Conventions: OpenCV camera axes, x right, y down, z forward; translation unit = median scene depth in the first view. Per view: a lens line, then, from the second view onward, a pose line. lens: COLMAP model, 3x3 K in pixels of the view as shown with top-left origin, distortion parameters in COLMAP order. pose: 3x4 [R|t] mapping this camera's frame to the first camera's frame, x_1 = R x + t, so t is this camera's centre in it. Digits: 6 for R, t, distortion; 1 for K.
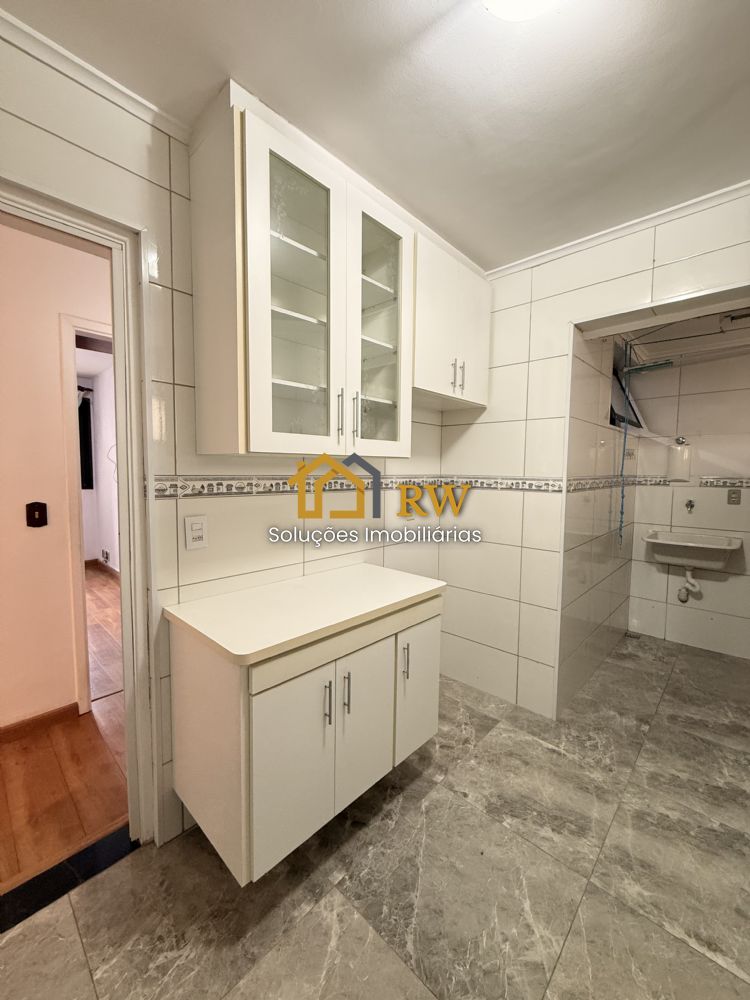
lens RADIAL K [[398.3, 0, 378.4], [0, 398.3, 496.7], [0, 0, 1]] dist [0.002257, -0.000604]
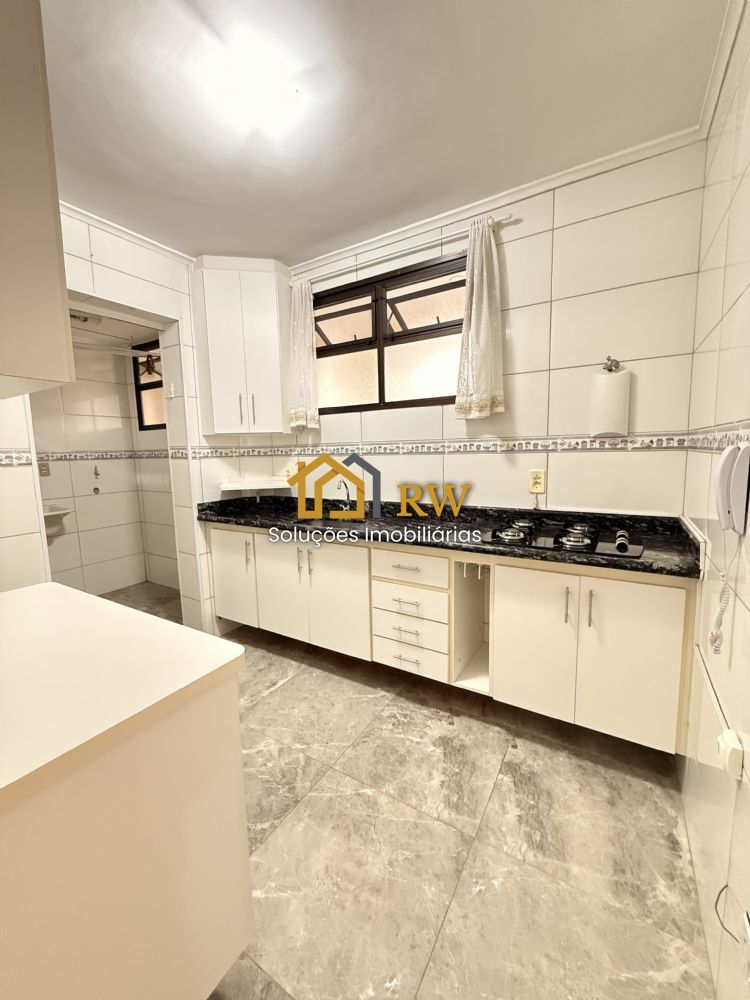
lens RADIAL K [[398.3, 0, 369.4], [0, 398.3, 504.8], [0, 0, 1]] dist [0.002257, -0.000604]
pose [[-0.210756, -0.133653, 0.968359, -1.089231], [0.055818, 0.987348, 0.148422, -0.028024], [-0.975944, 0.085333, -0.200629, 0.869058]]
